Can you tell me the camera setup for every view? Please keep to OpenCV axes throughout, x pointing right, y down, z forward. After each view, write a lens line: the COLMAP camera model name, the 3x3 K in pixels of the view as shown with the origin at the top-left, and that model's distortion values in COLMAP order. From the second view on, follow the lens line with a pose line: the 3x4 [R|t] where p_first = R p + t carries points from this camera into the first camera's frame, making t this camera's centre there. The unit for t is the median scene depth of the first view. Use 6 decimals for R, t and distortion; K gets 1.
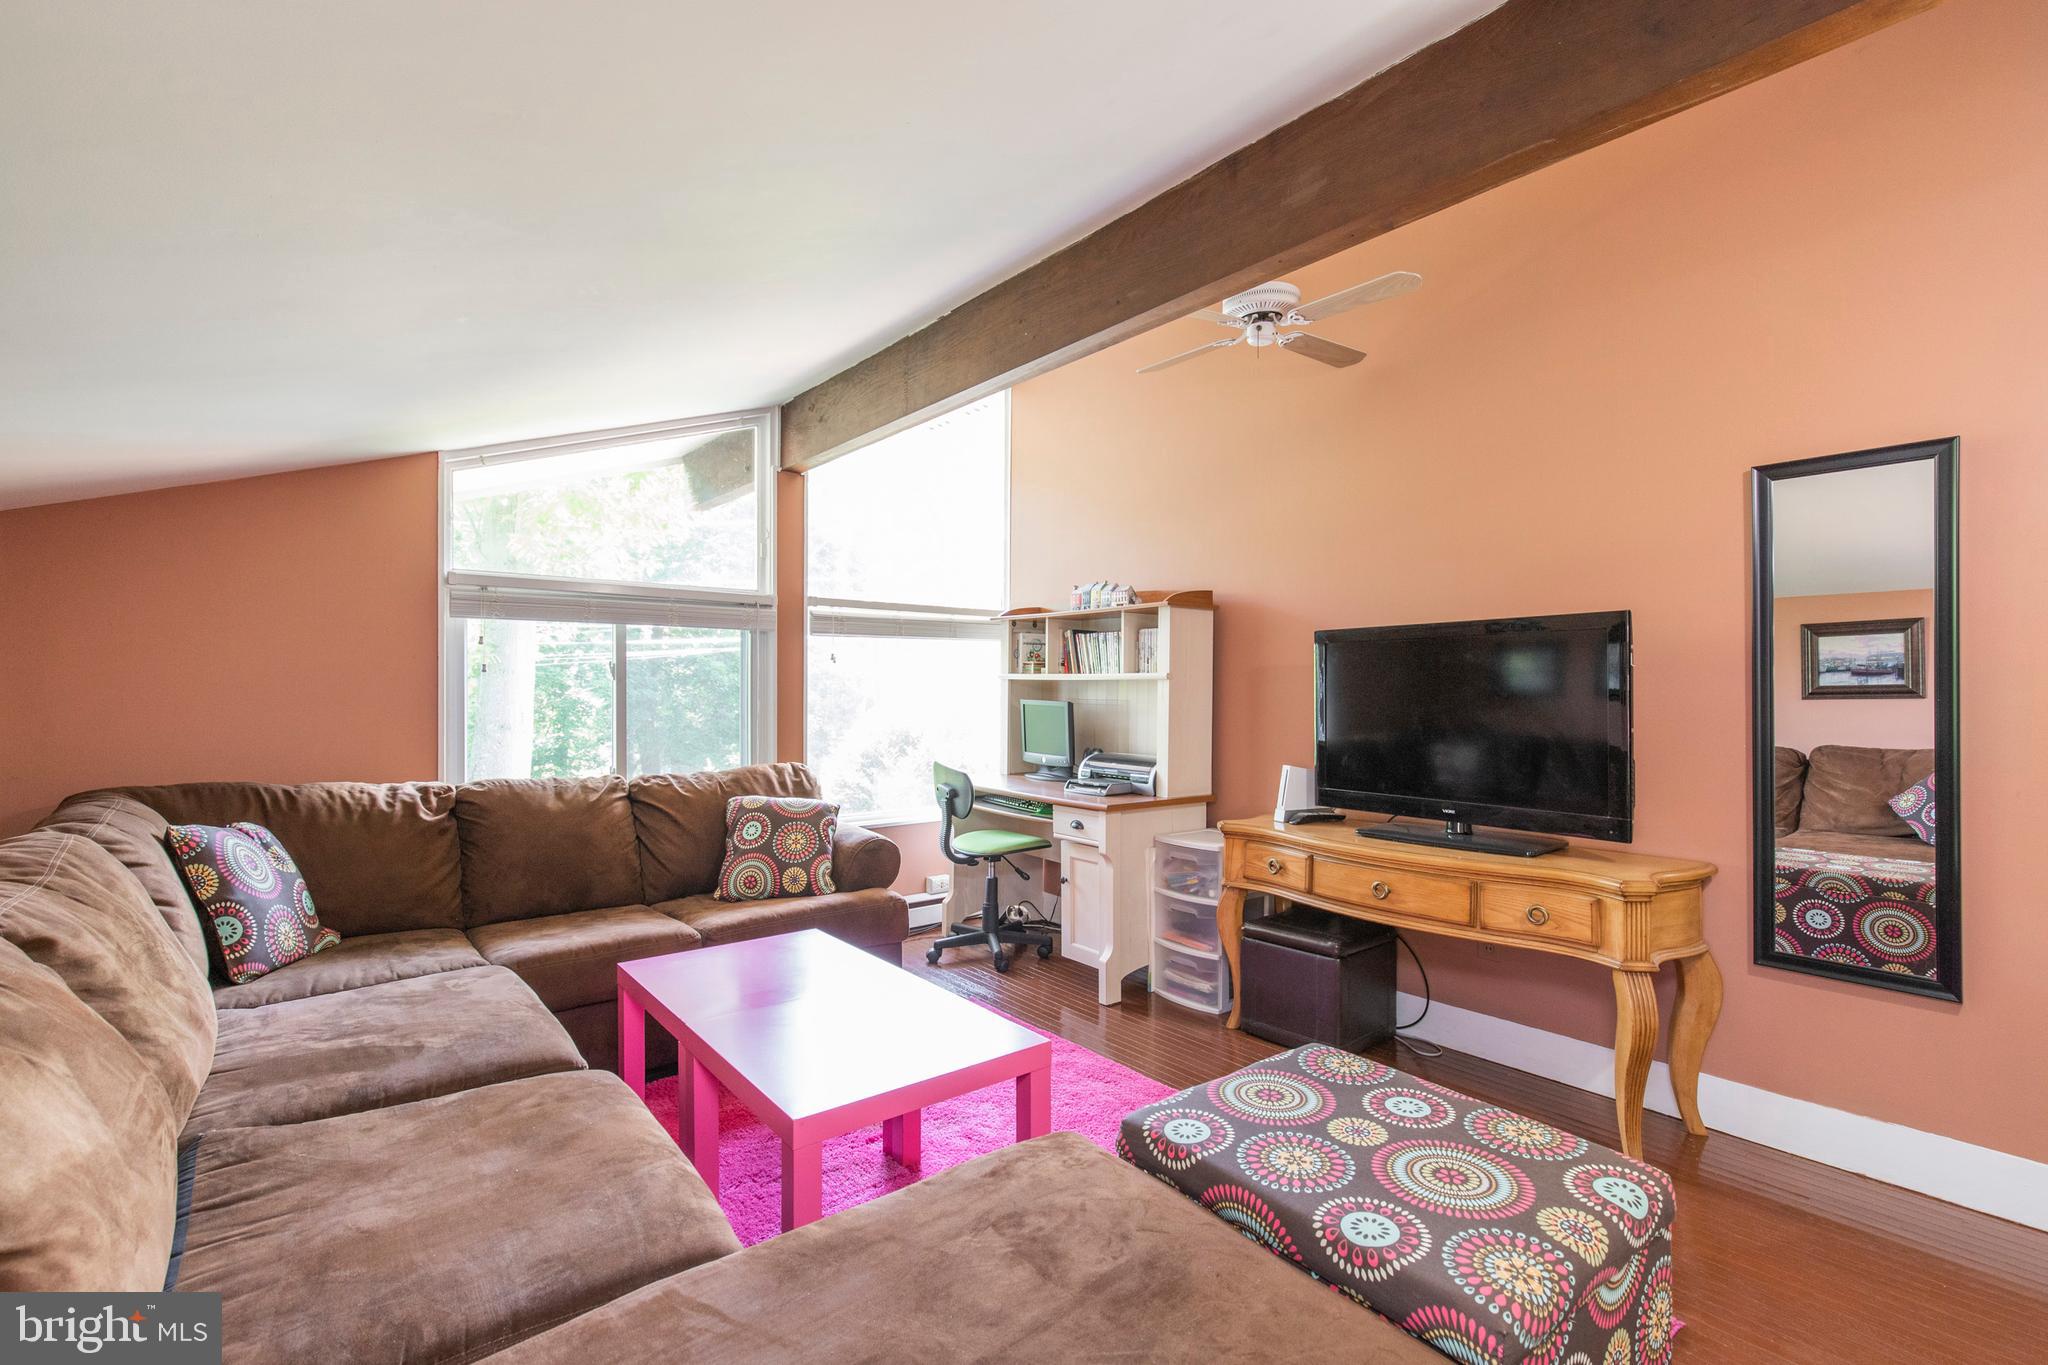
lens RADIAL K [[927.0, 0, 1021.0], [0, 927.0, 687.1], [0, 0, 1]] dist [0.009069, -0.000517]
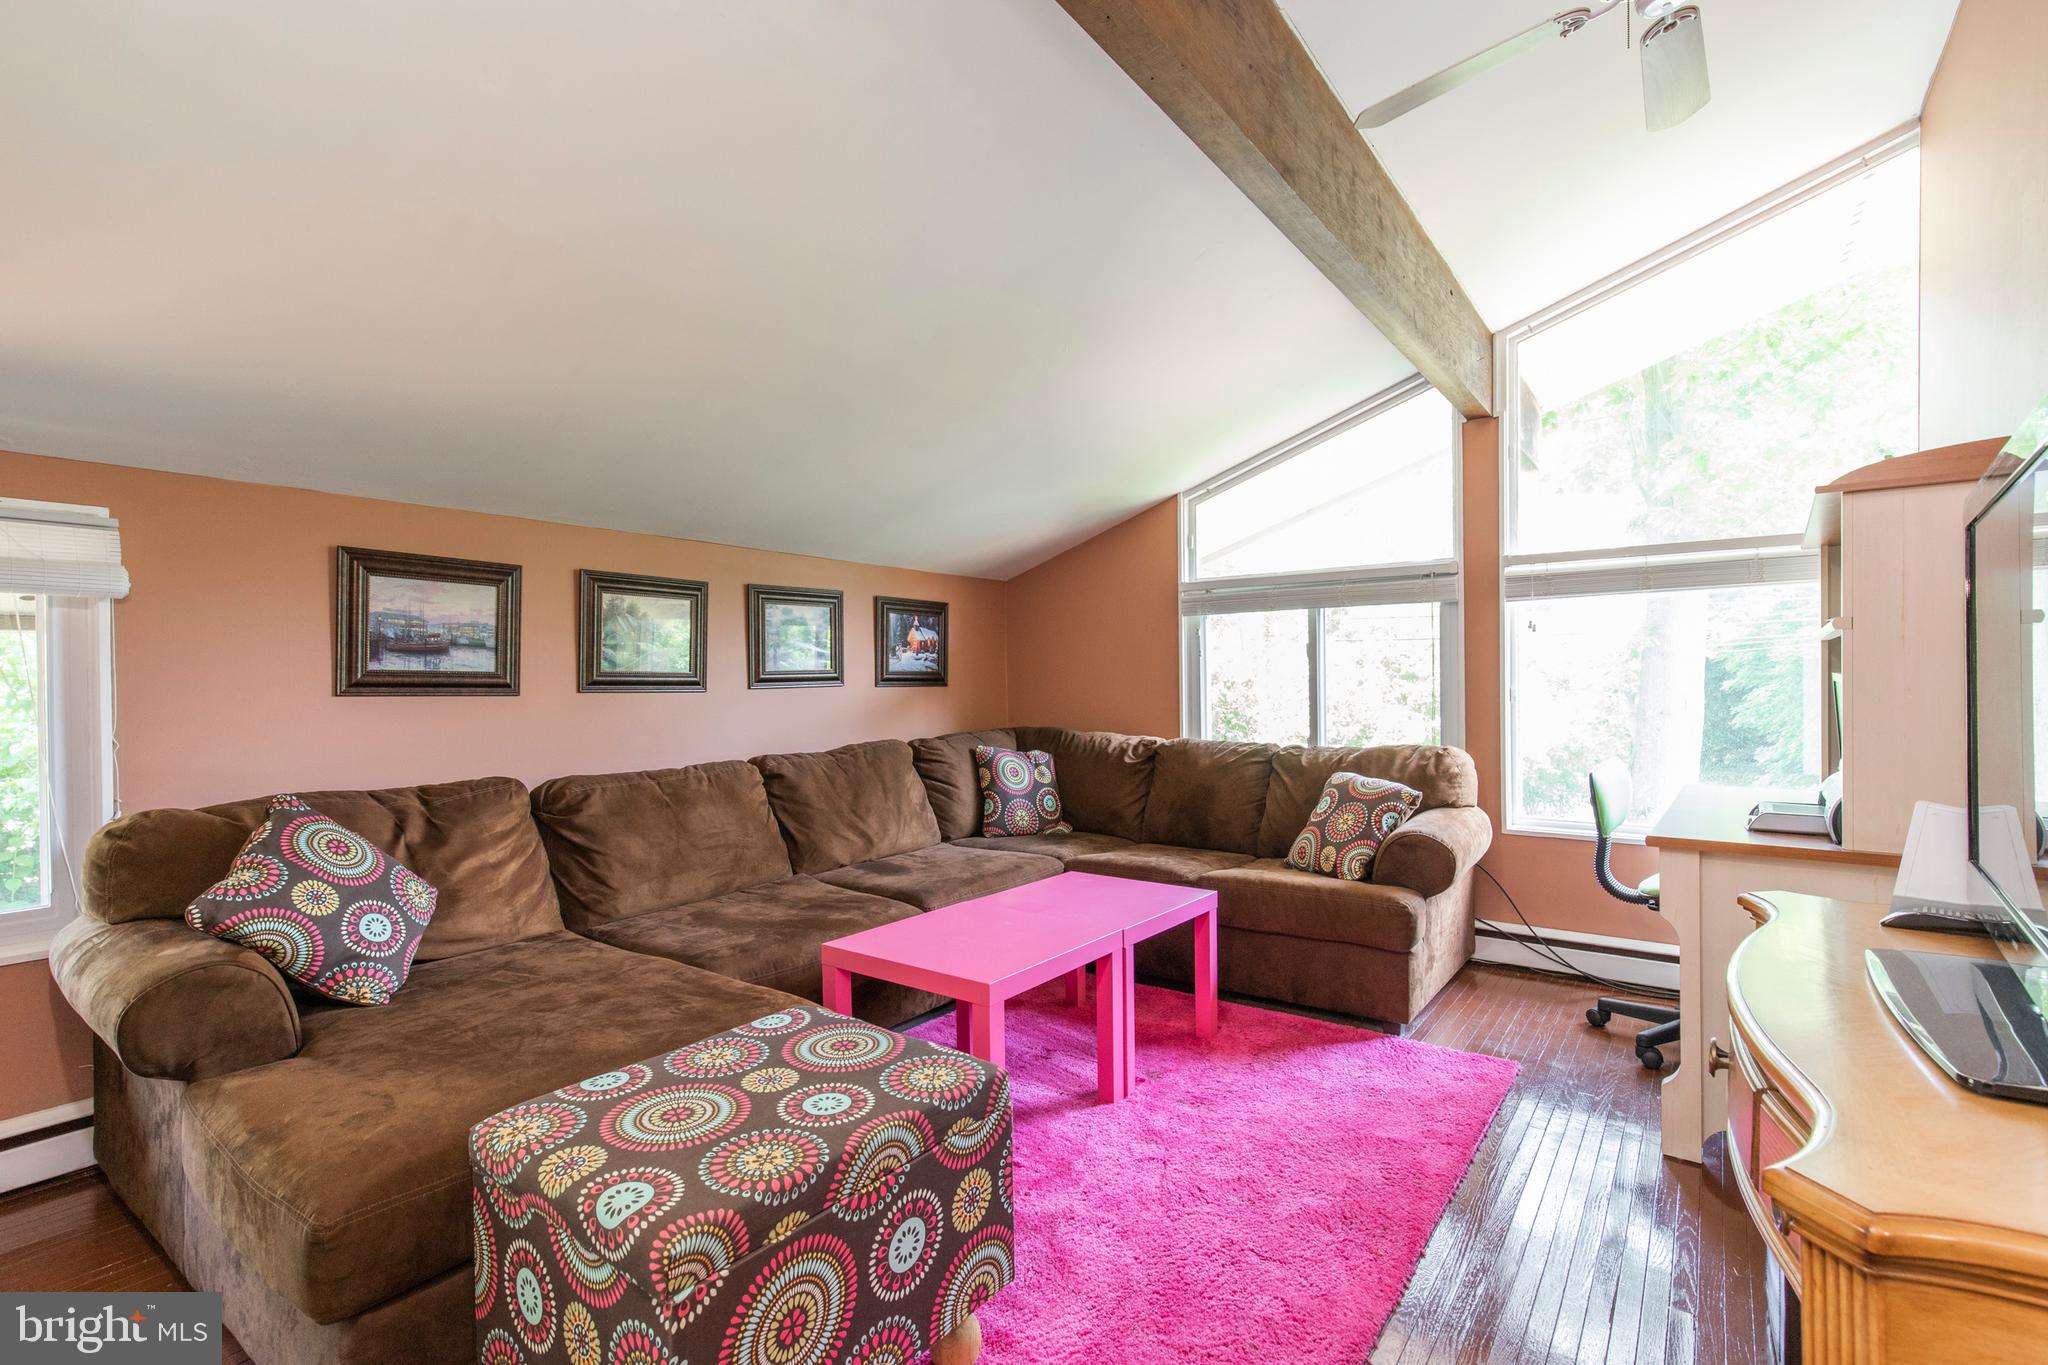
lens RADIAL K [[924.4, 0, 1027.8], [0, 924.4, 671.5], [0, 0, 1]] dist [0.012249, 0.000036]
pose [[0.251813, -0.015964, -0.967644, 0.624332], [0.013130, 0.999828, -0.013078, 0.018575], [0.967687, -0.009412, 0.251980, 0.444590]]
